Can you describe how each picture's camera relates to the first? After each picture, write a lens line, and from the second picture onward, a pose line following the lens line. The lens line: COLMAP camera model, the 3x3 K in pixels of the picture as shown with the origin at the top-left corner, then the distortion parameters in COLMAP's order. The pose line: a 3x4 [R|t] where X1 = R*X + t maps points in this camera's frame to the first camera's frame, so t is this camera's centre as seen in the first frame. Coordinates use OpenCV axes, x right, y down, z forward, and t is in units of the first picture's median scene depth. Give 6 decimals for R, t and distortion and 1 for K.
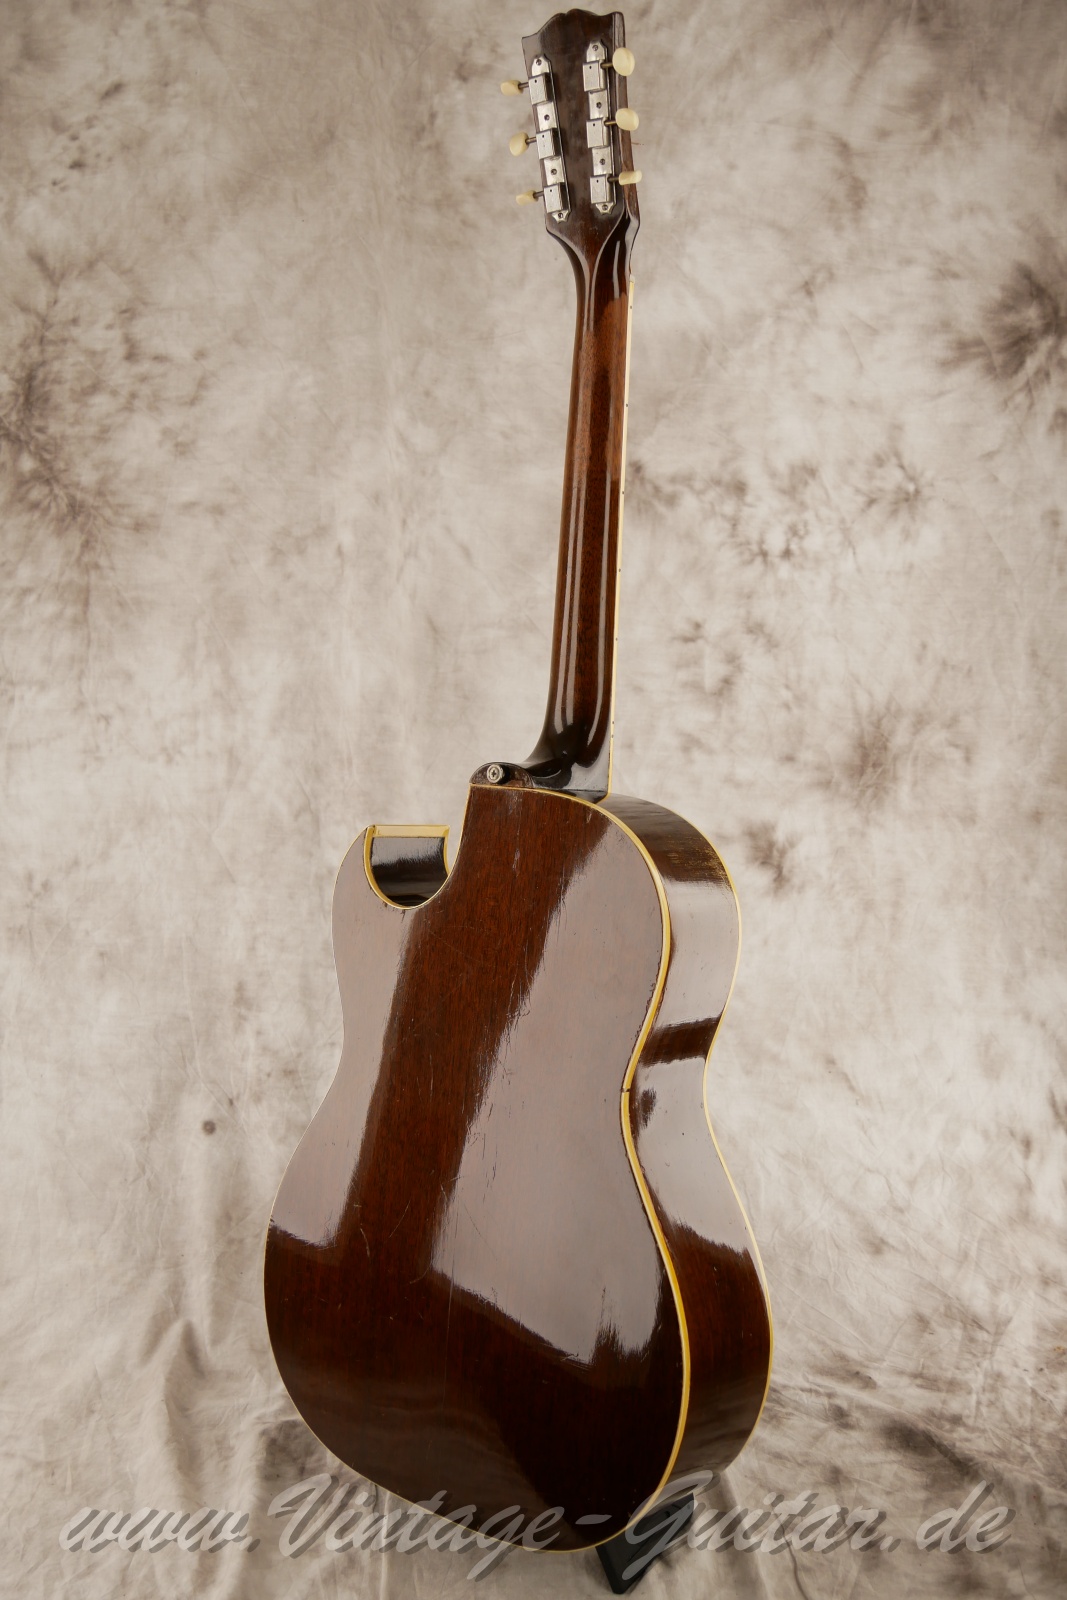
lens RADIAL K [[1629.6, 0, 550.0], [0, 1629.6, 812.3], [0, 0, 1]] dist [-0.020234, 0.017863]
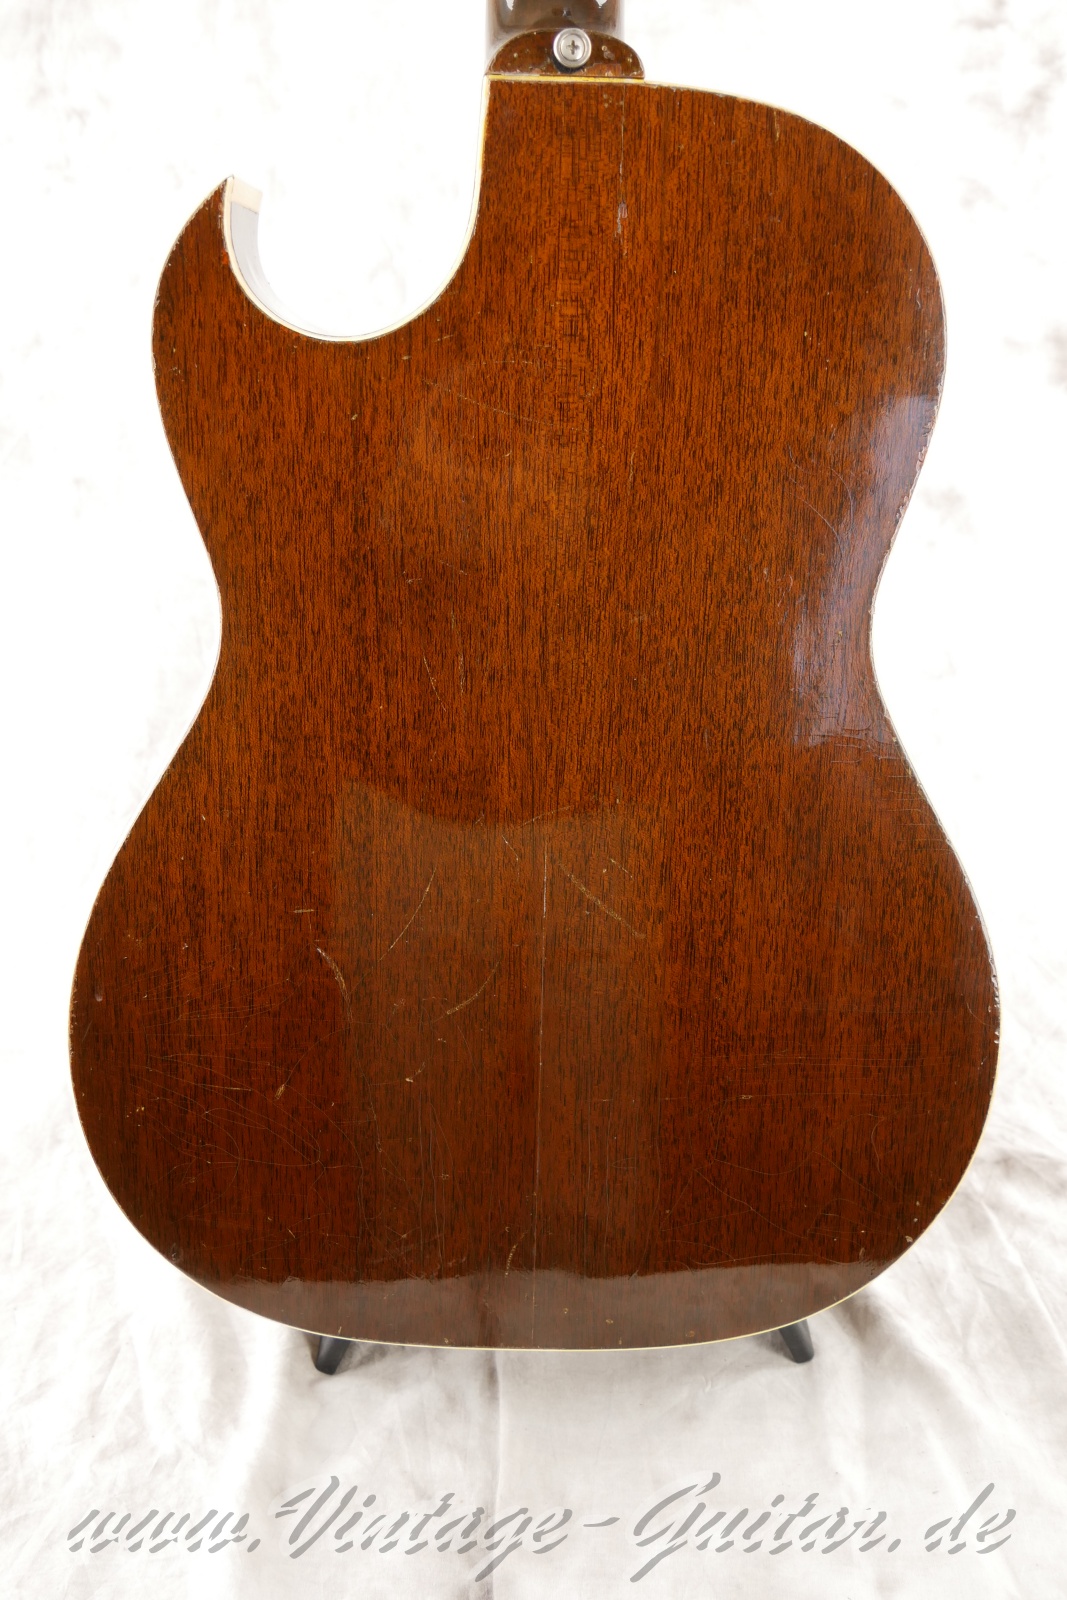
lens RADIAL K [[1731.9, 0, 544.8], [0, 1731.9, 805.2], [0, 0, 1]] dist [-0.001105, 0.006128]
pose [[0.998681, 0.041490, -0.030247, -0.055517], [-0.035526, 0.983688, 0.176341, 0.084235], [0.037070, -0.175034, 0.983864, 0.278703]]
